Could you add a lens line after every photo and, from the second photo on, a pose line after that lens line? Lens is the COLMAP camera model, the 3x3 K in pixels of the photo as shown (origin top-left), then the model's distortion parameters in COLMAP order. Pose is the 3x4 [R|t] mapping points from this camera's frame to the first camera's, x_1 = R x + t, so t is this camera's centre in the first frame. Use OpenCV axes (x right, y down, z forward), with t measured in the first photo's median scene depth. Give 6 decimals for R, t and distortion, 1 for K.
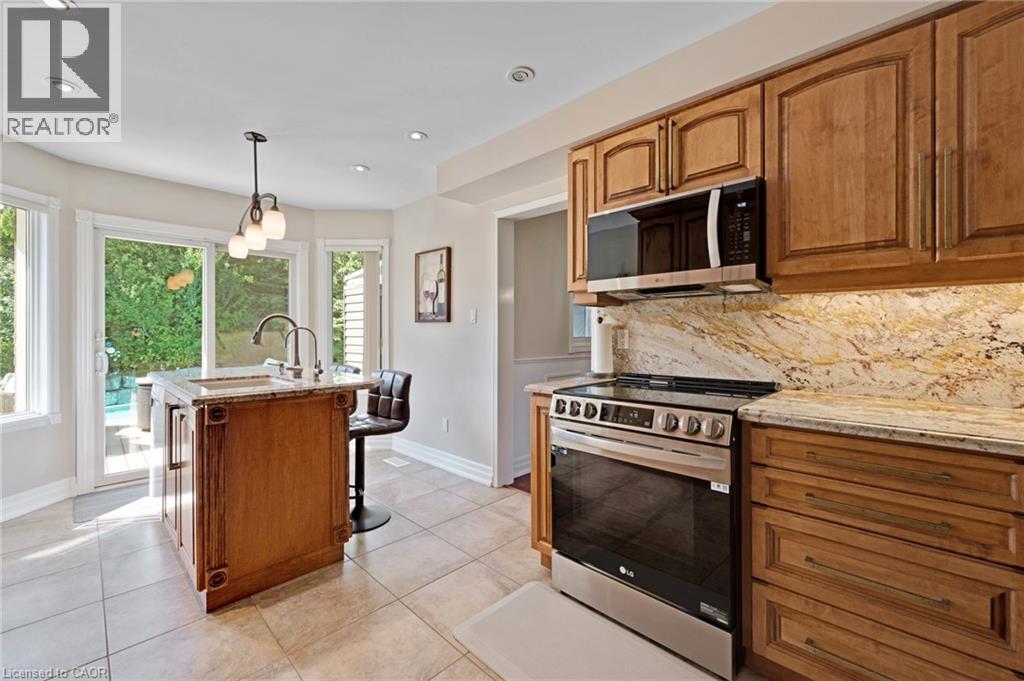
lens RADIAL K [[424.9, 0, 509.7], [0, 424.9, 333.5], [0, 0, 1]] dist [-0.003320, -0.000058]
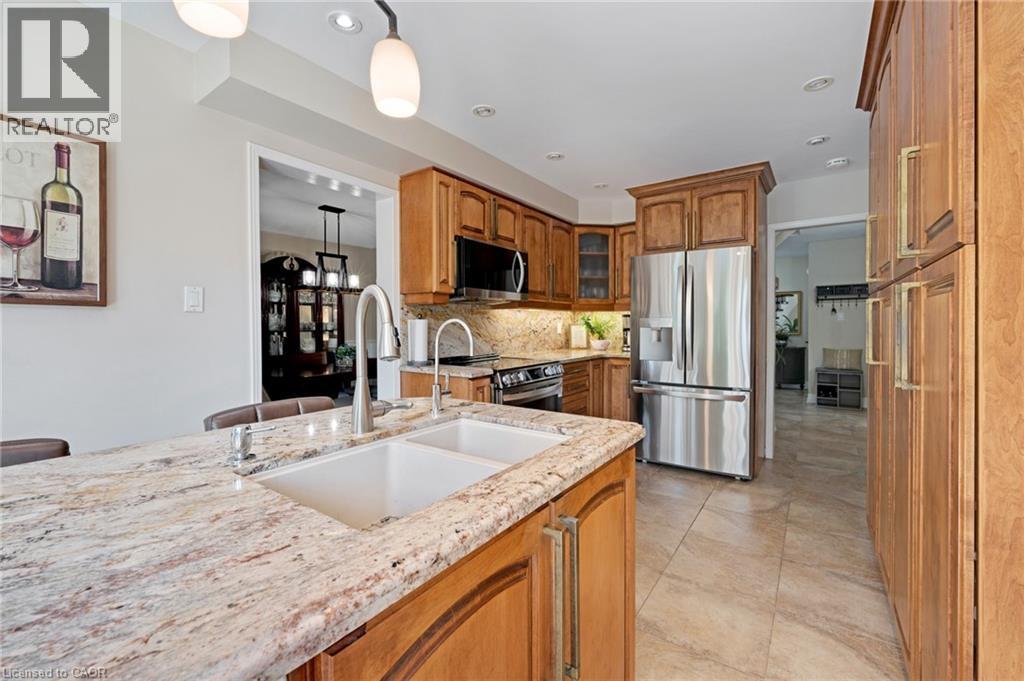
lens RADIAL K [[424.9, 0, 506.9], [0, 424.9, 332.4], [0, 0, 1]] dist [-0.003320, -0.000058]
pose [[-0.153866, -0.015702, 0.987967, -1.236620], [0.006438, 0.999837, 0.016893, -0.007255], [-0.988071, 0.008960, -0.153739, 1.189985]]
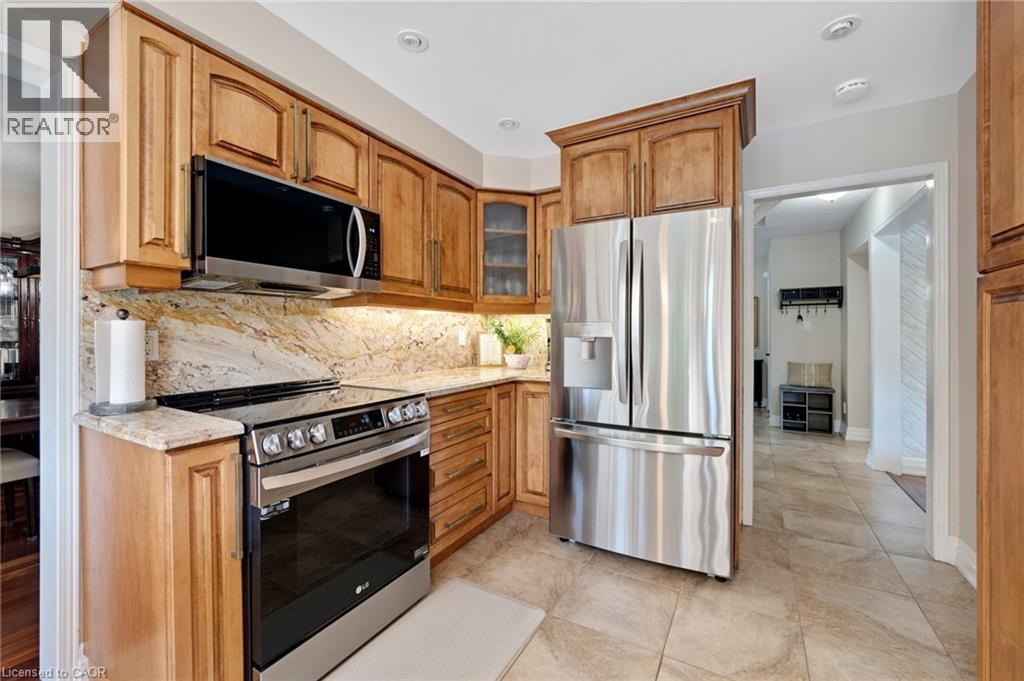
lens RADIAL K [[424.9, 0, 505.7], [0, 424.9, 335.8], [0, 0, 1]] dist [-0.003320, -0.000058]
pose [[-0.256254, -0.002609, 0.966606, -0.620726], [0.003142, 0.999989, 0.003532, -0.002639], [-0.966604, 0.003943, -0.256243, 0.801817]]
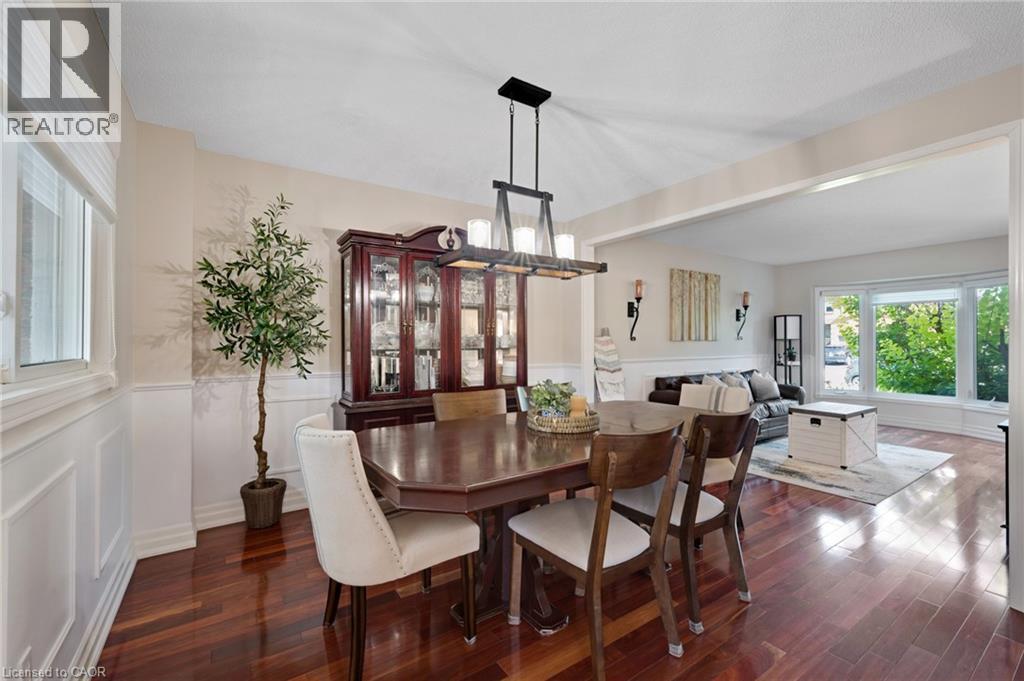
lens RADIAL K [[424.9, 0, 511.3], [0, 424.9, 342.1], [0, 0, 1]] dist [-0.003320, -0.000058]
pose [[0.184639, 0.004373, 0.982797, 0.114861], [0.000056, 0.999990, -0.004460, 0.000806], [-0.982806, 0.000878, 0.184637, 1.600490]]
